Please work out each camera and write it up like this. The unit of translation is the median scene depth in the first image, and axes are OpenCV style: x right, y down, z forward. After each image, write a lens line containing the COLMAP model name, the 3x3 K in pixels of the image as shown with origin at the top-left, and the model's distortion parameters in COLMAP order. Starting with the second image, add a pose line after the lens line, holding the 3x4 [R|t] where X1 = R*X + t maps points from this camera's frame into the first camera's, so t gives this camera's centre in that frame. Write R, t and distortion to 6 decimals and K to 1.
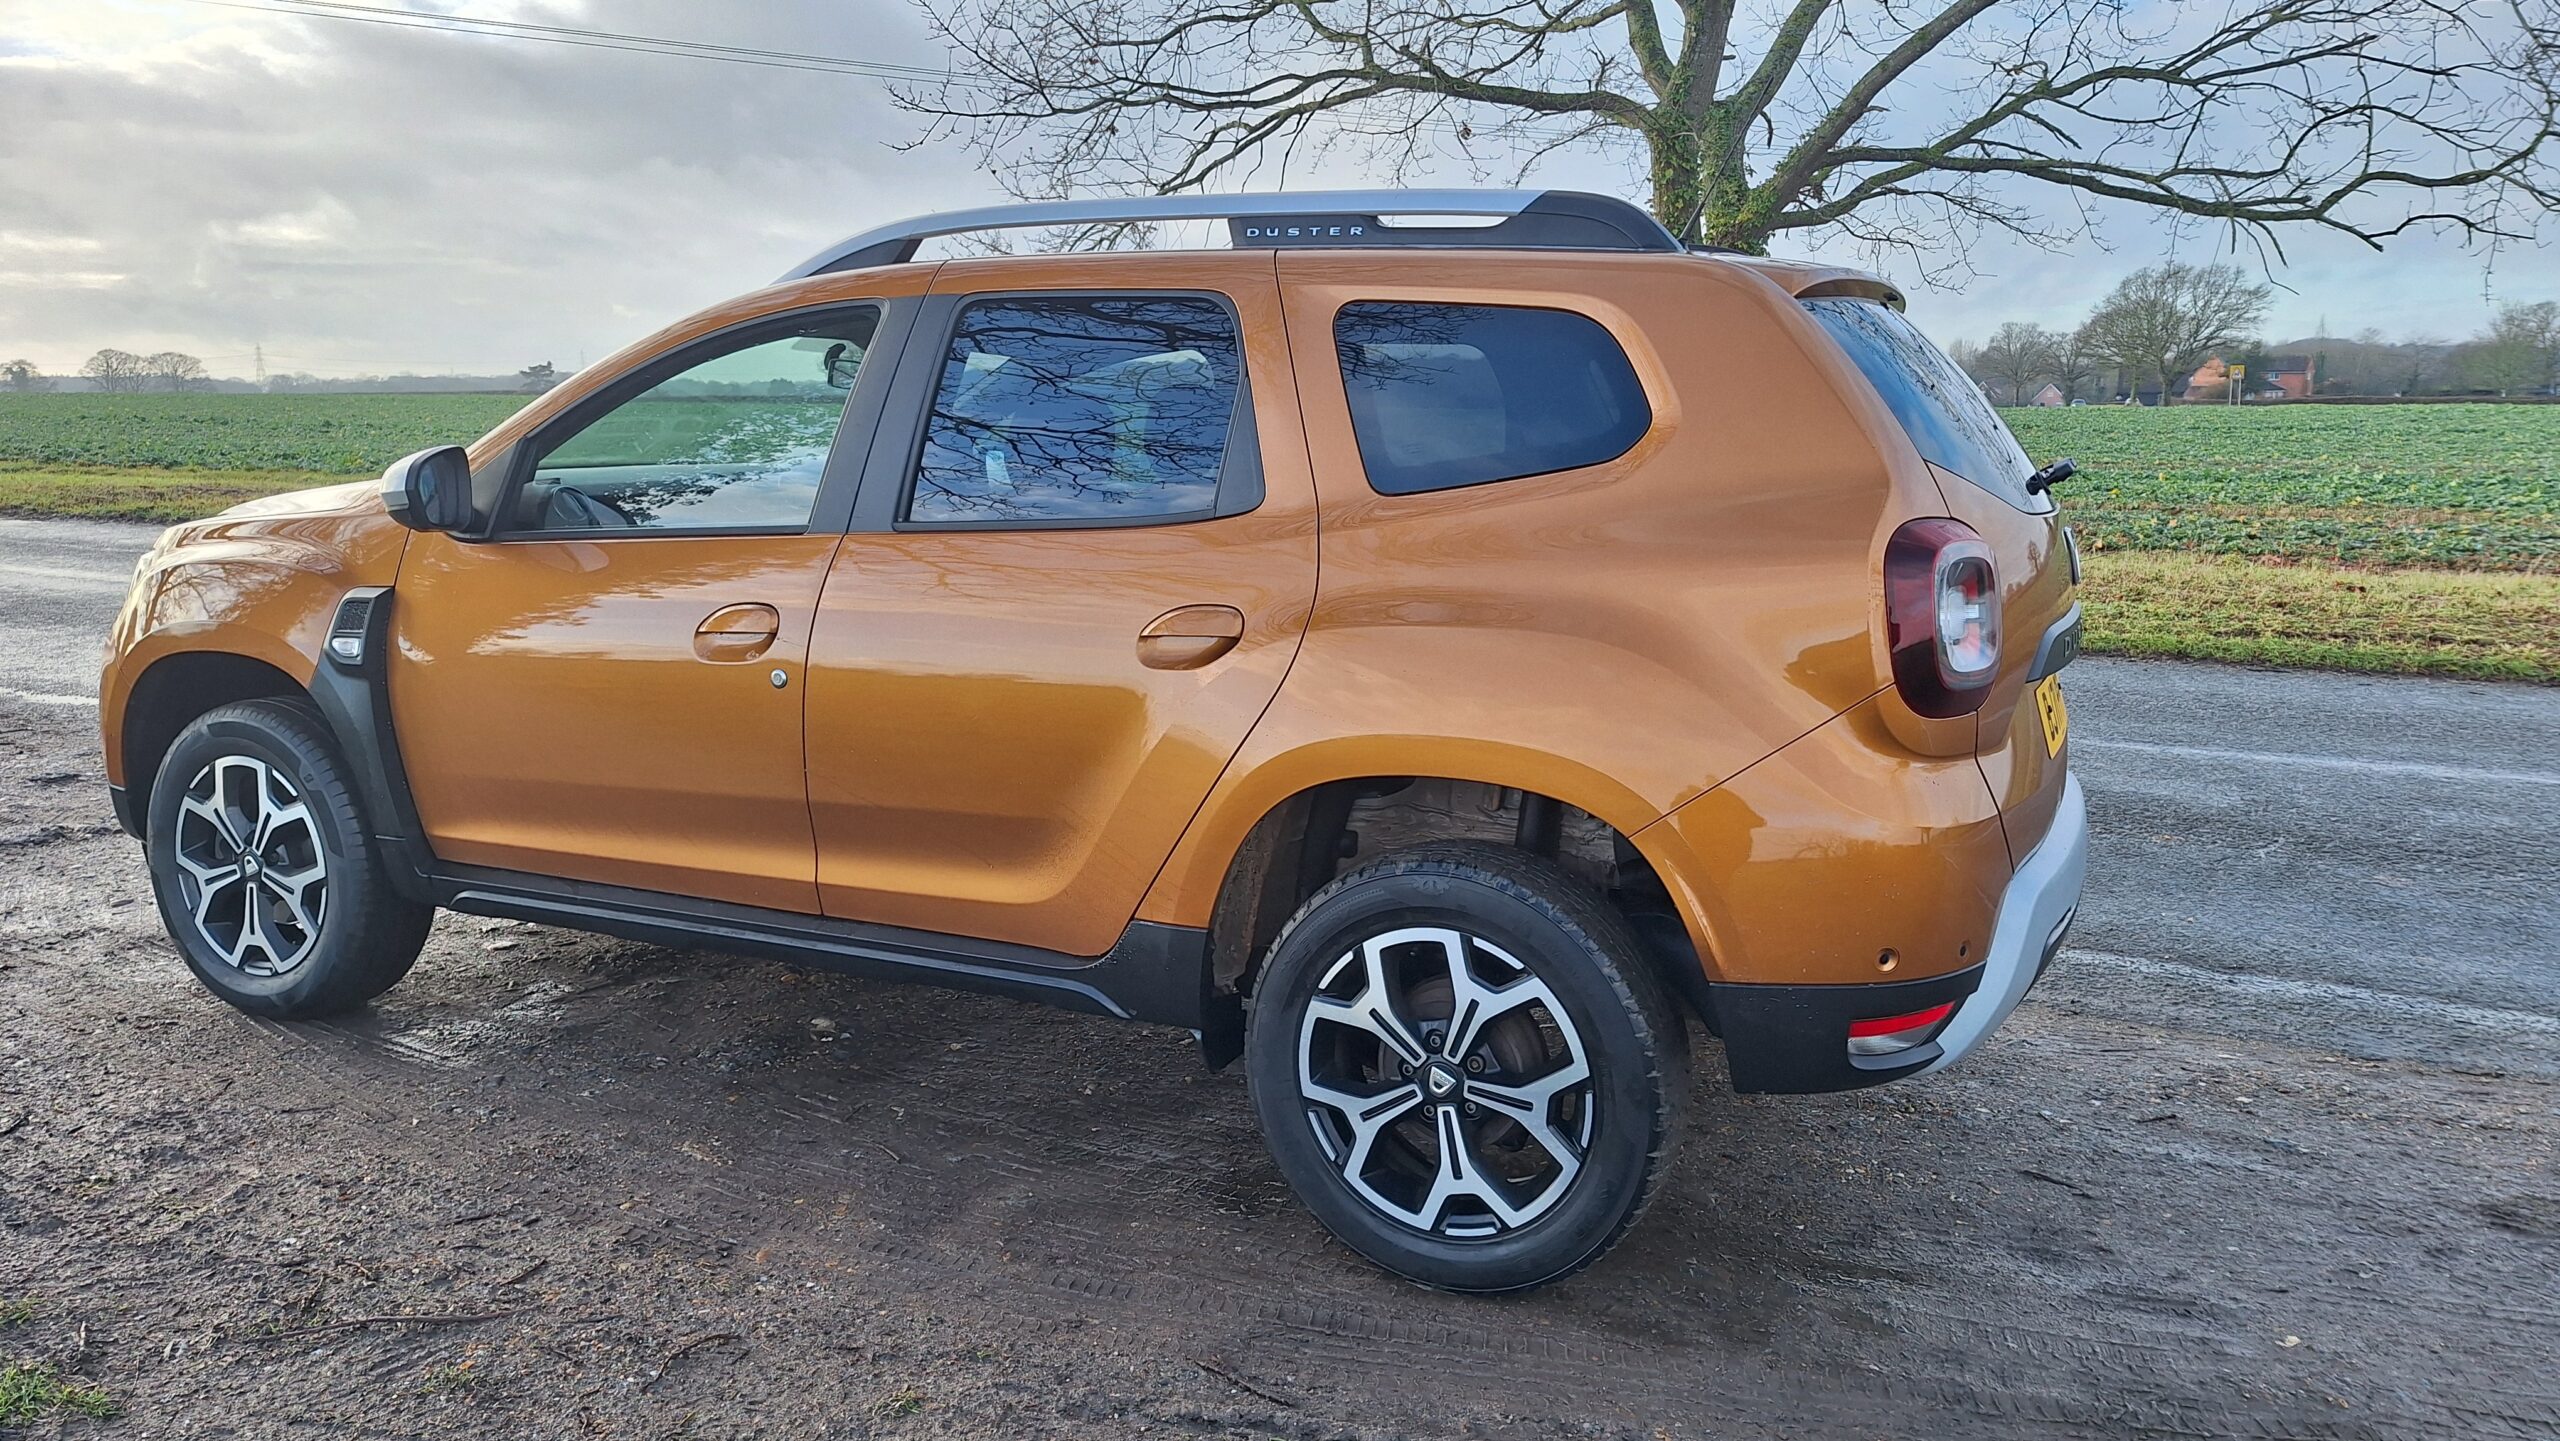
lens RADIAL K [[1763.9, 0, 1275.5], [0, 1763.9, 691.1], [0, 0, 1]] dist [0.097072, -0.114549]
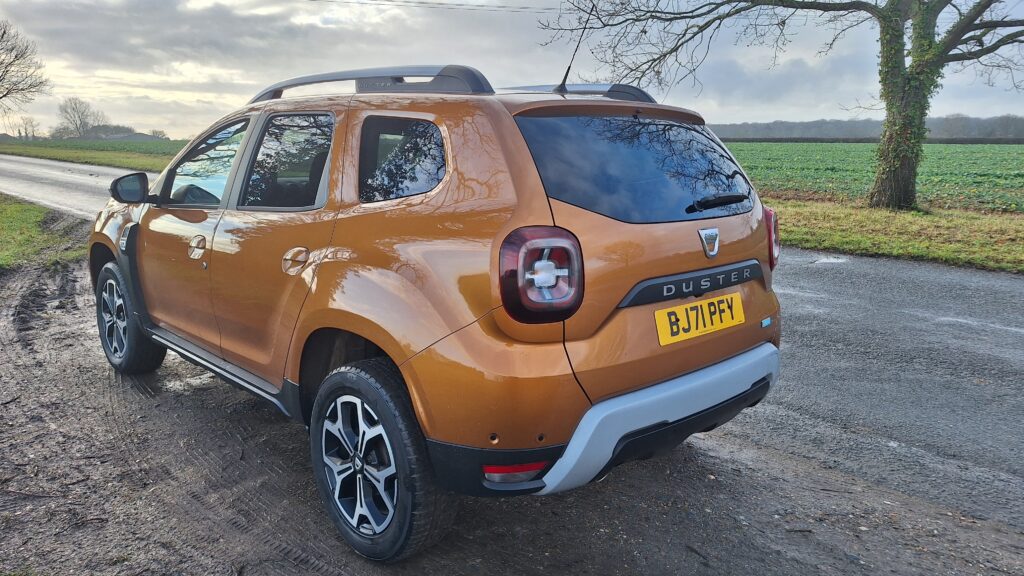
lens RADIAL K [[703.1, 0, 521.6], [0, 703.1, 280.8], [0, 0, 1]] dist [0.084999, -0.088428]
pose [[0.942611, 0.063686, -0.327764, 0.515916], [-0.053341, 0.997756, 0.040466, -0.054539], [0.329606, -0.020660, 0.943892, 0.198316]]
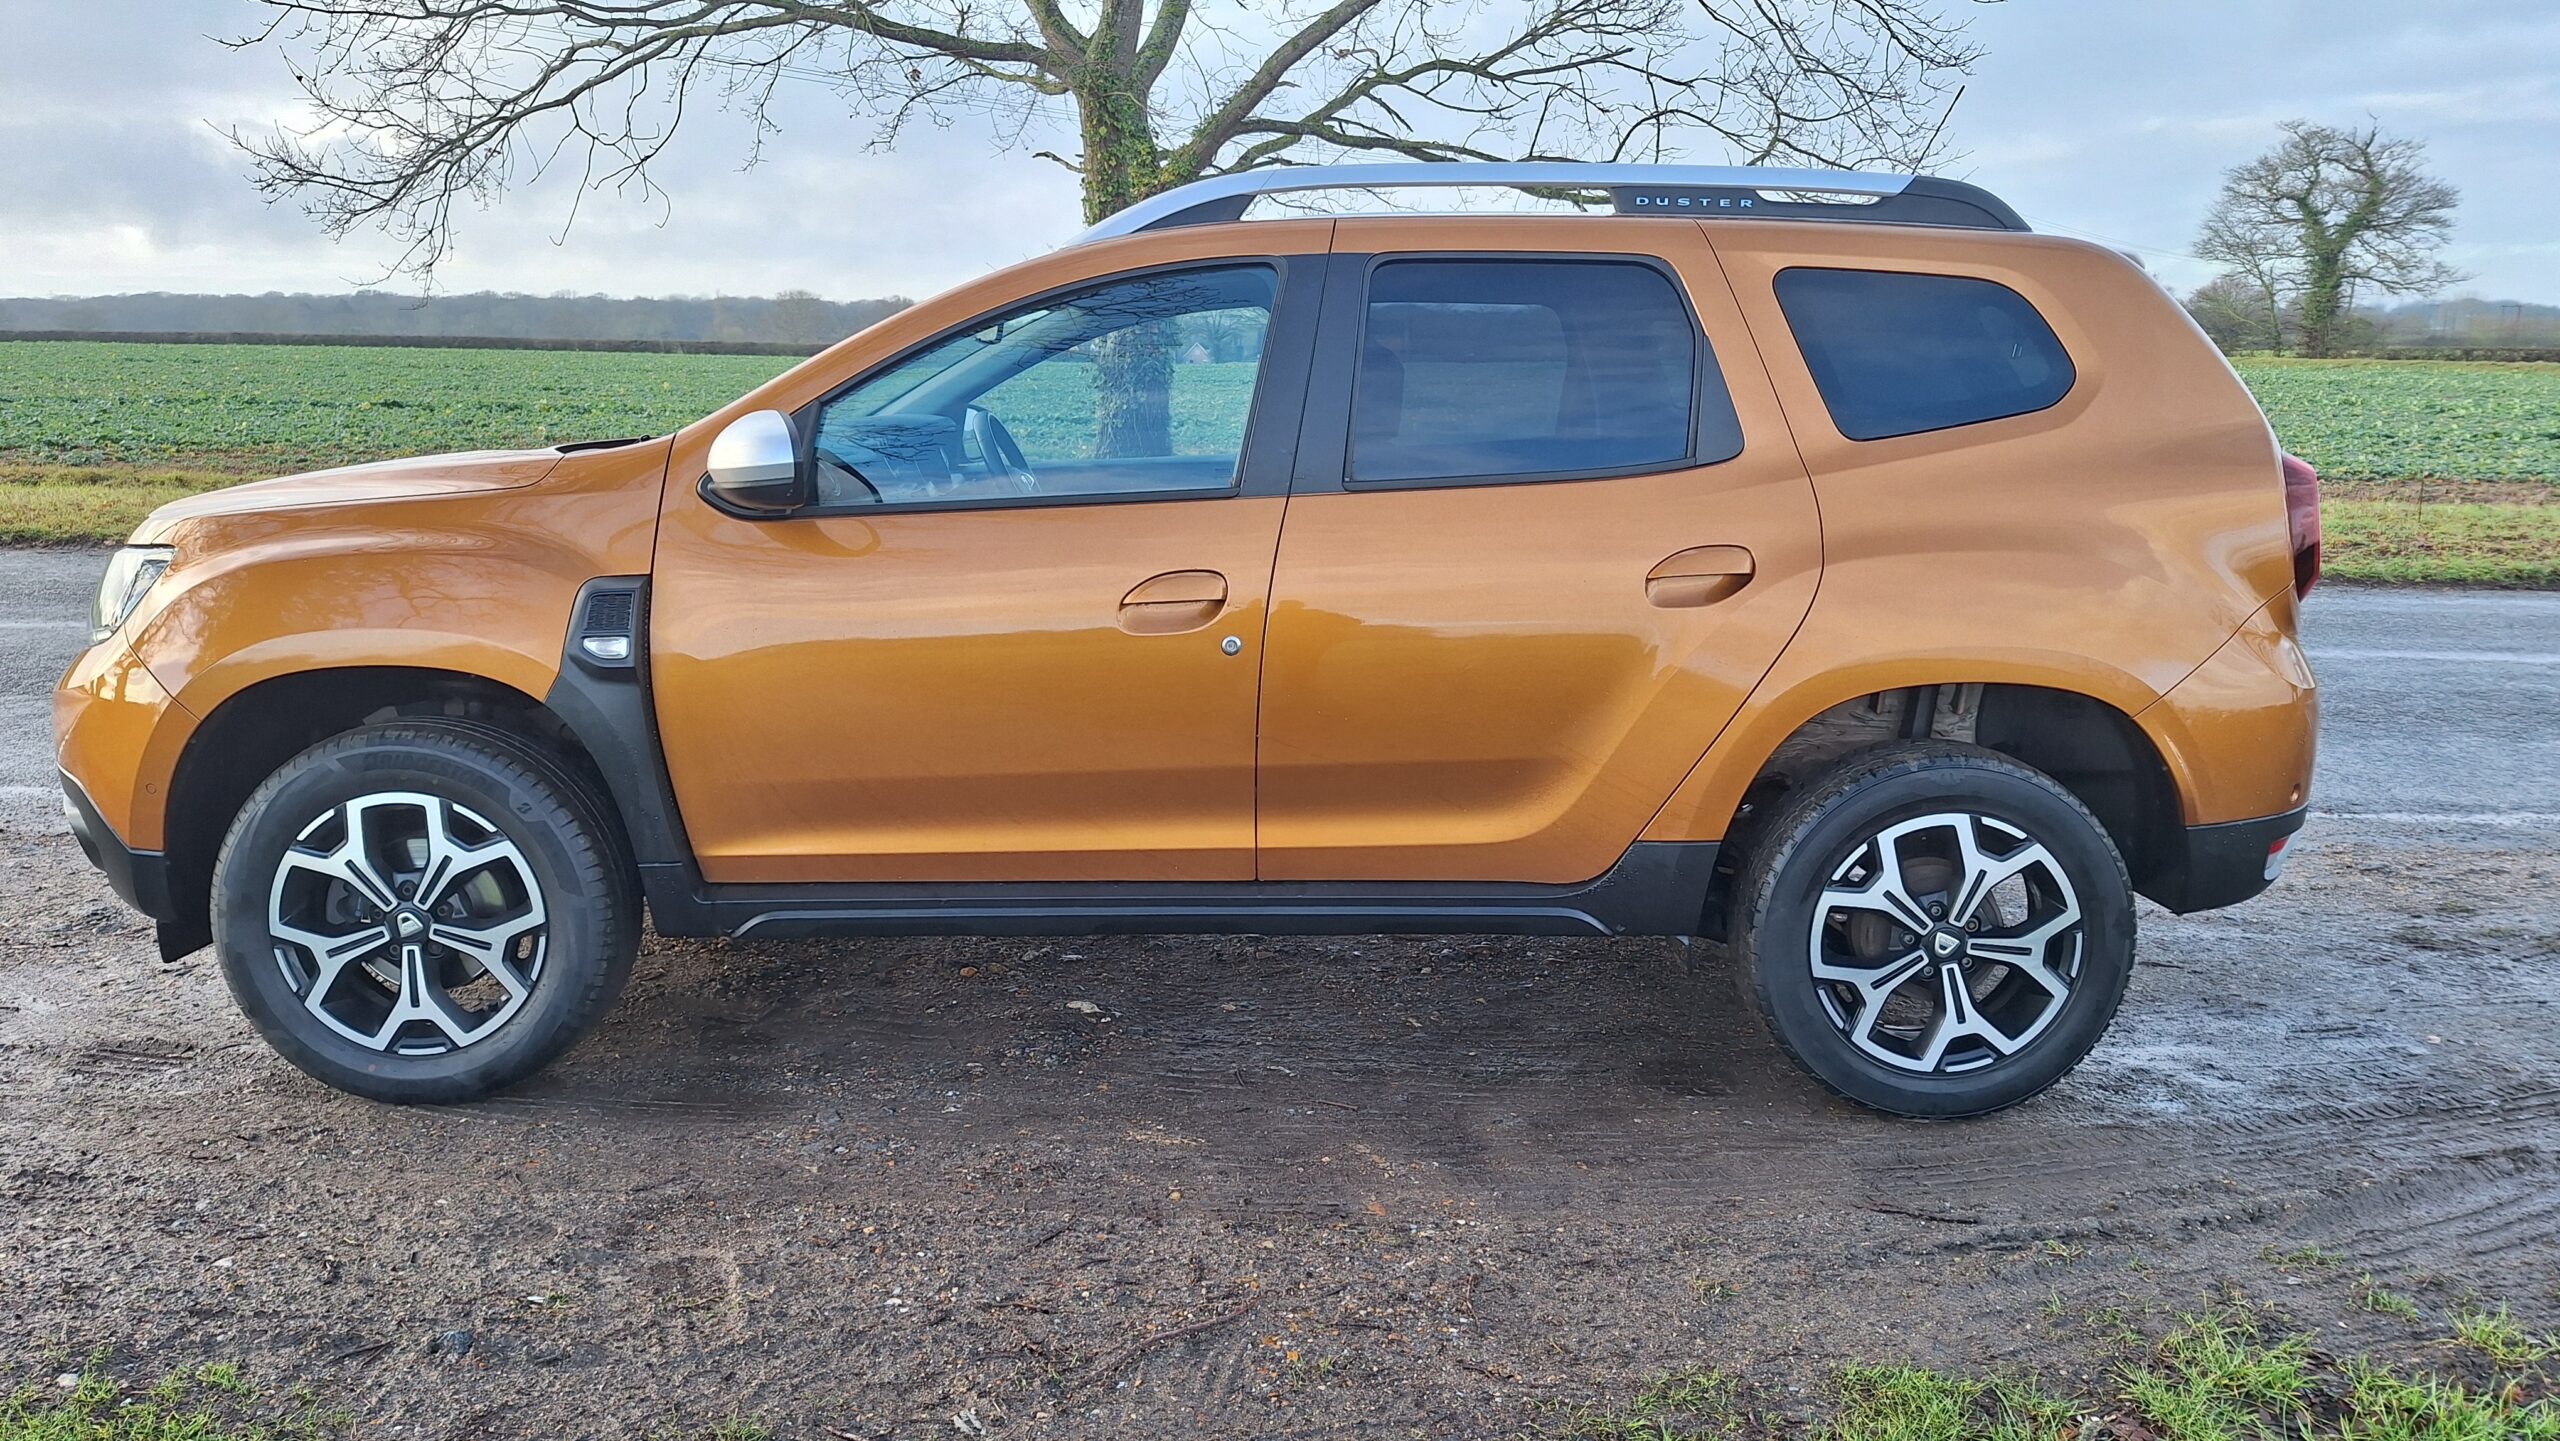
lens RADIAL K [[1765.5, 0, 1283.8], [0, 1765.5, 699.4], [0, 0, 1]] dist [0.088940, -0.112321]
pose [[0.901015, -0.080296, 0.426291, -0.711953], [0.066778, 0.996679, 0.046592, -0.021994], [-0.428617, -0.013513, 0.903385, 0.113787]]
